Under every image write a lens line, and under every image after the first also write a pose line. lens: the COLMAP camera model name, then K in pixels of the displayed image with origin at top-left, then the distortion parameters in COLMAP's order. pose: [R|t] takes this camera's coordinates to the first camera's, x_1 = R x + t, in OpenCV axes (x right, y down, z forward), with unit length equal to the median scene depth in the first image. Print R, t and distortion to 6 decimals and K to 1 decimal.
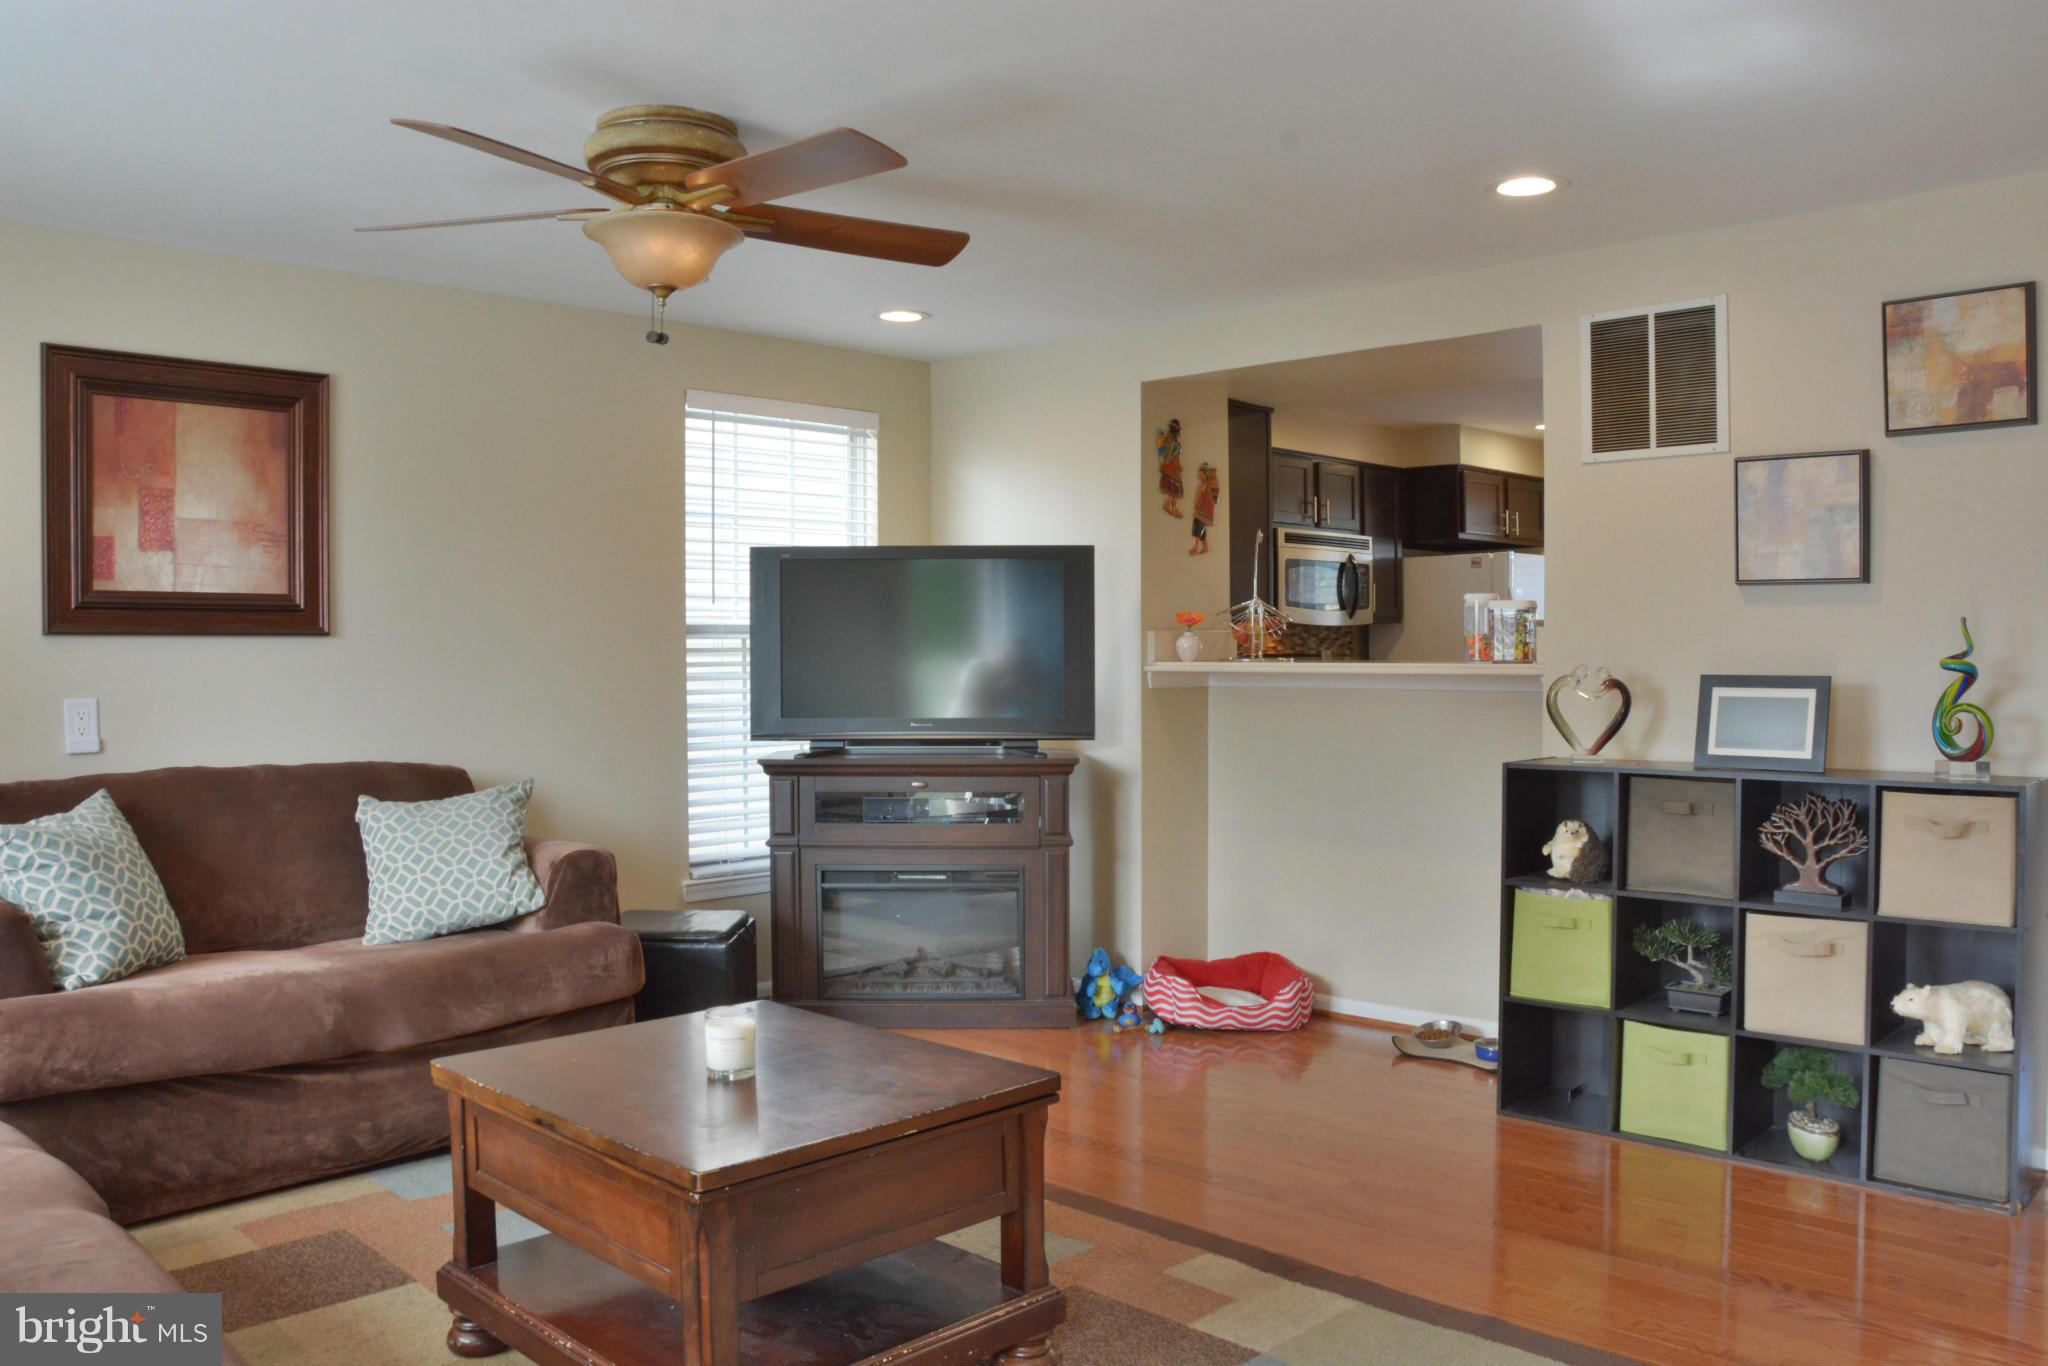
lens RADIAL K [[1602.6, 0, 1029.5], [0, 1602.6, 695.1], [0, 0, 1]] dist [-0.161250, 0.124161]
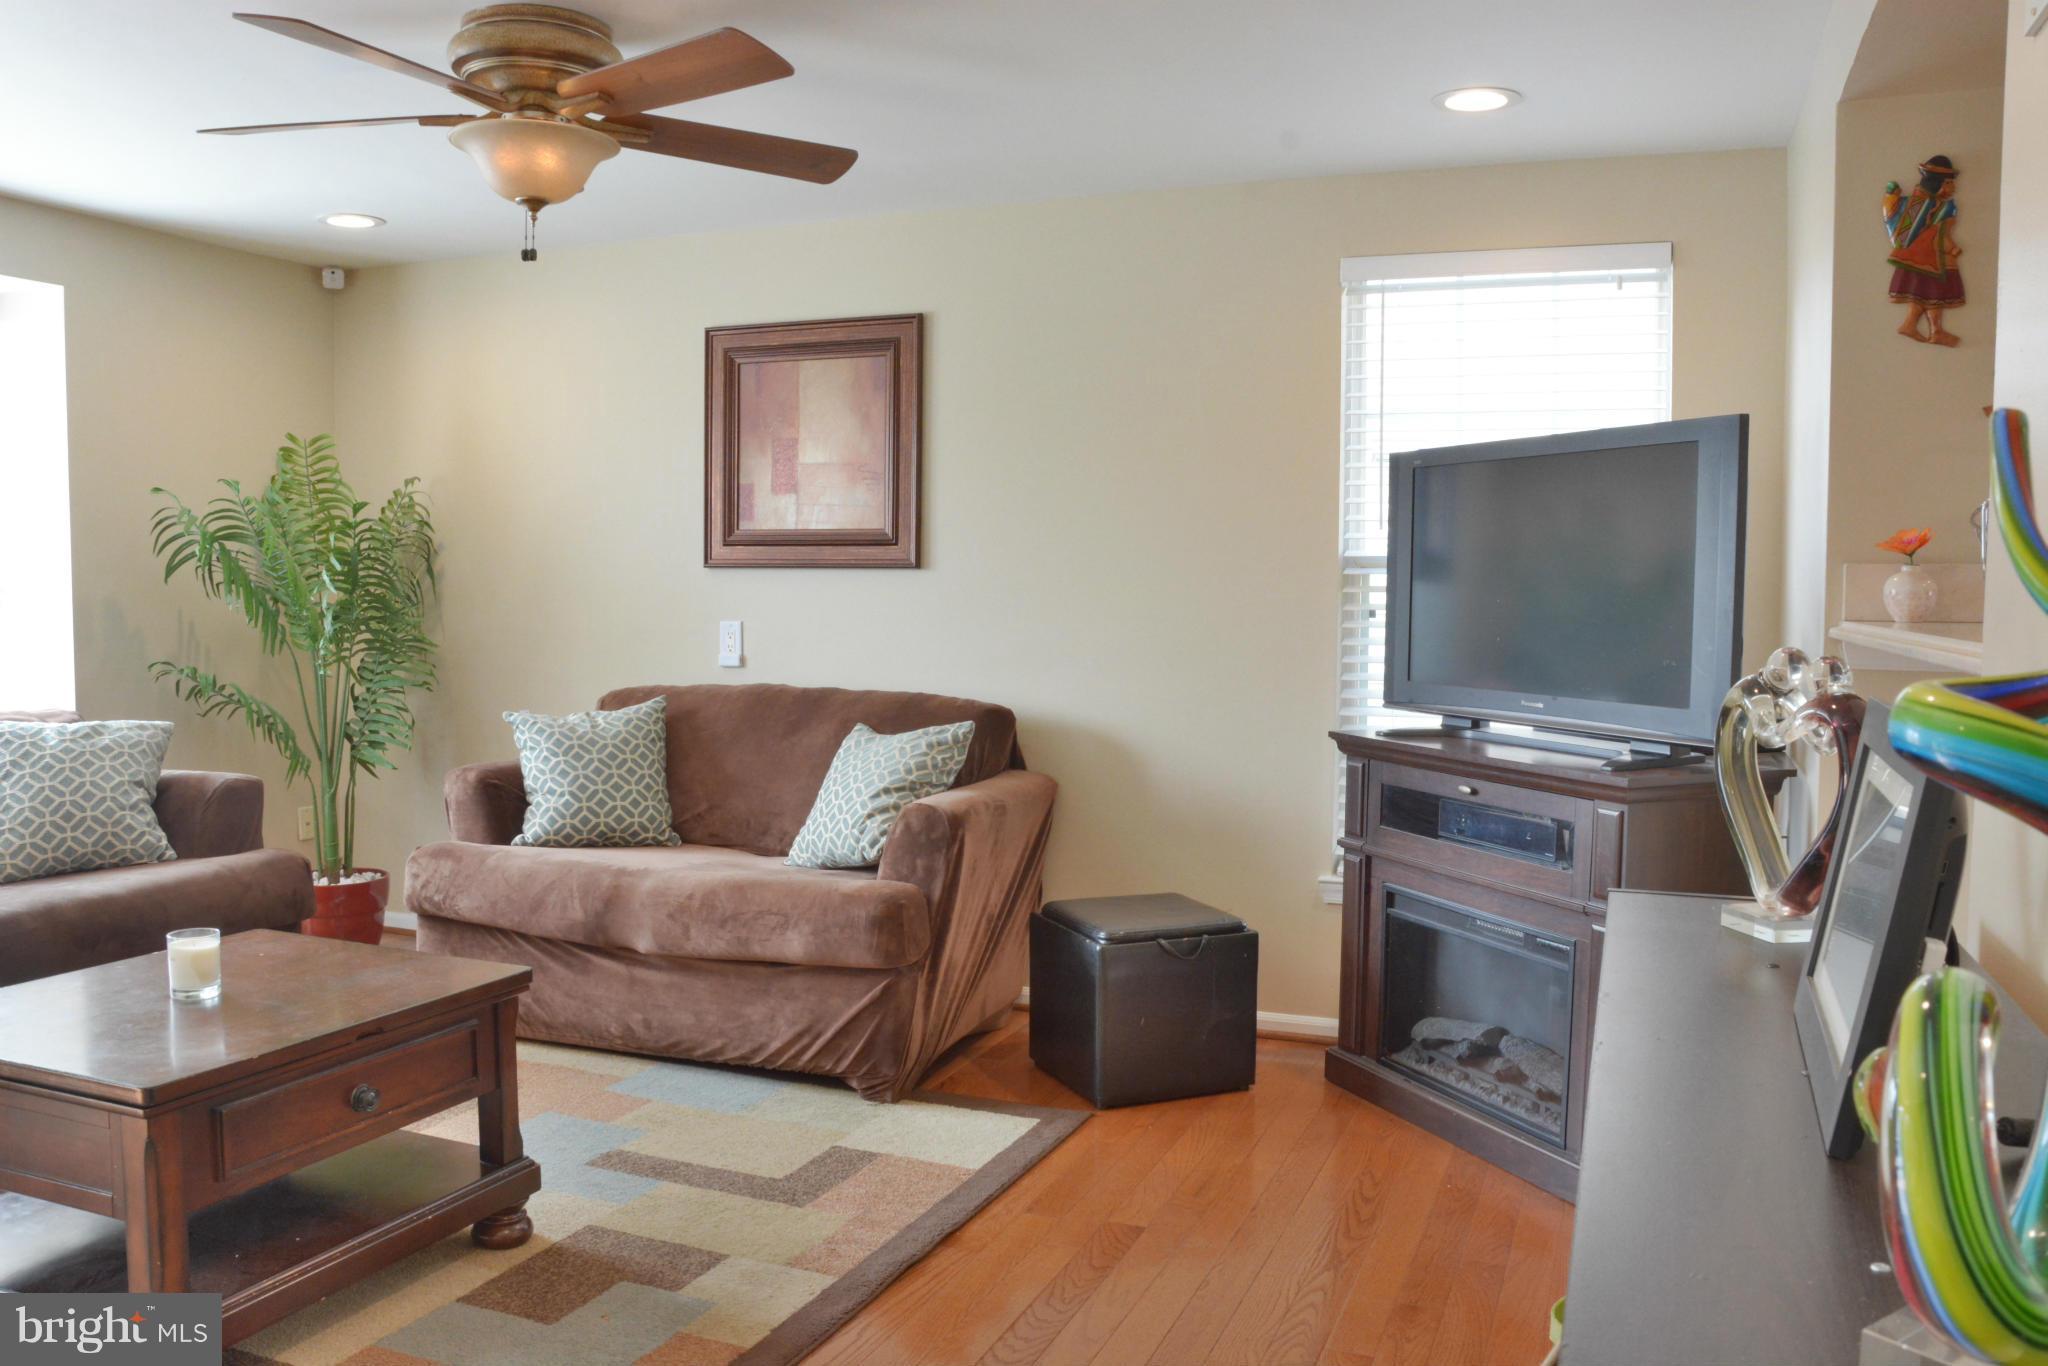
lens RADIAL K [[1602.6, 0, 1029.5], [0, 1602.6, 695.1], [0, 0, 1]] dist [-0.161250, 0.124161]
pose [[0.381323, 0.069173, -0.921850, 0.606091], [-0.036741, 0.997543, 0.059654, -0.022334], [0.923712, 0.011122, 0.382927, 0.725532]]
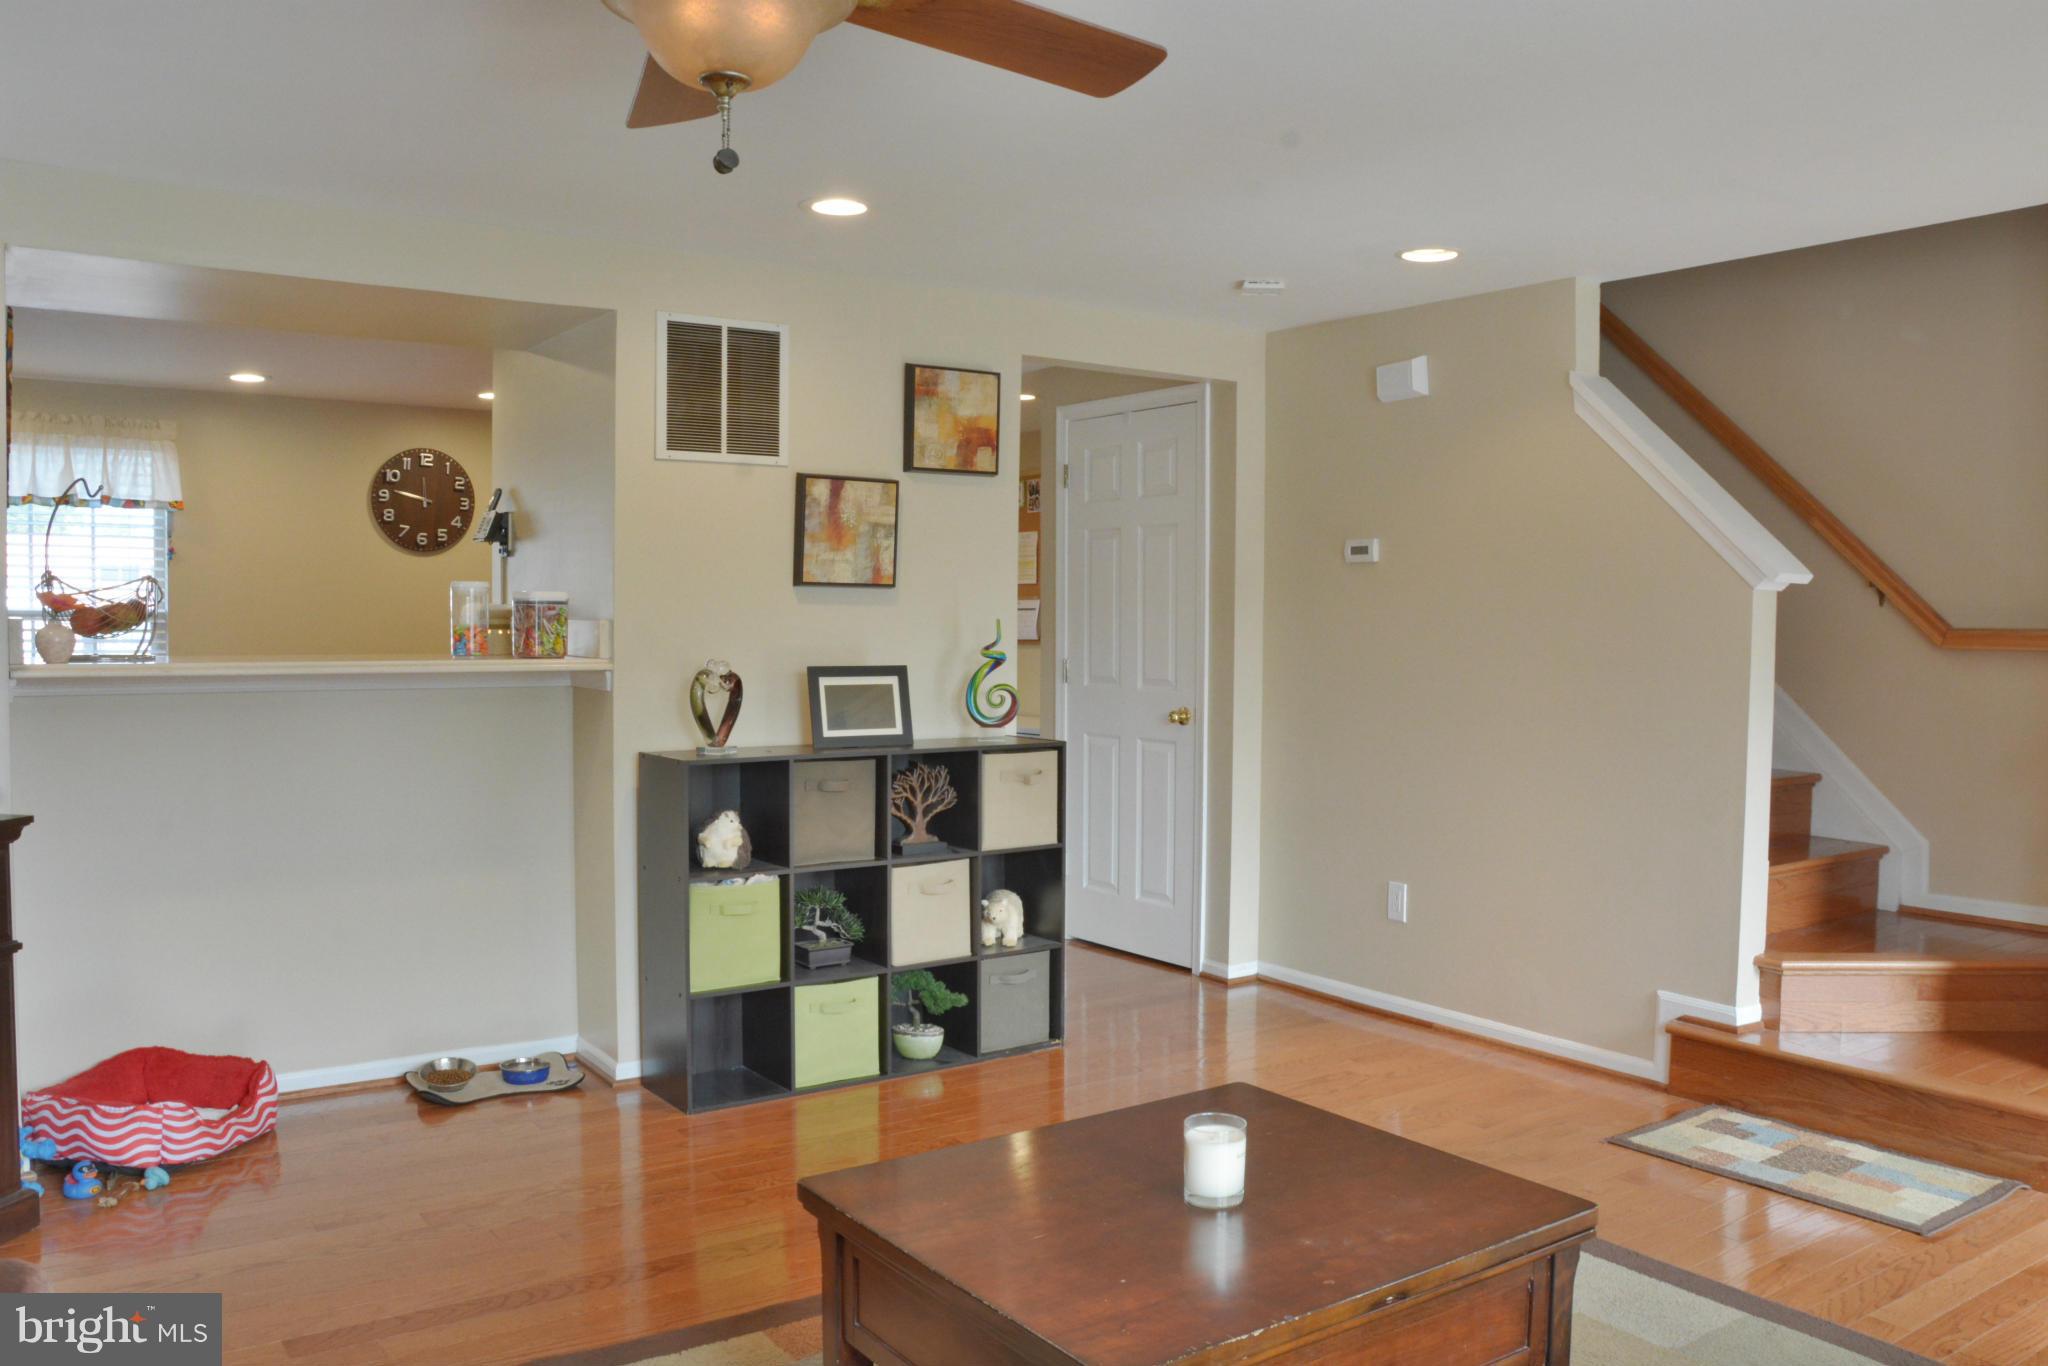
lens RADIAL K [[1602.6, 0, 1029.5], [0, 1602.6, 695.1], [0, 0, 1]] dist [-0.161250, 0.124161]
pose [[0.181578, -0.041976, 0.982480, -0.643639], [0.019302, 0.999048, 0.039117, -0.033113], [-0.983187, 0.011861, 0.182215, 0.615599]]
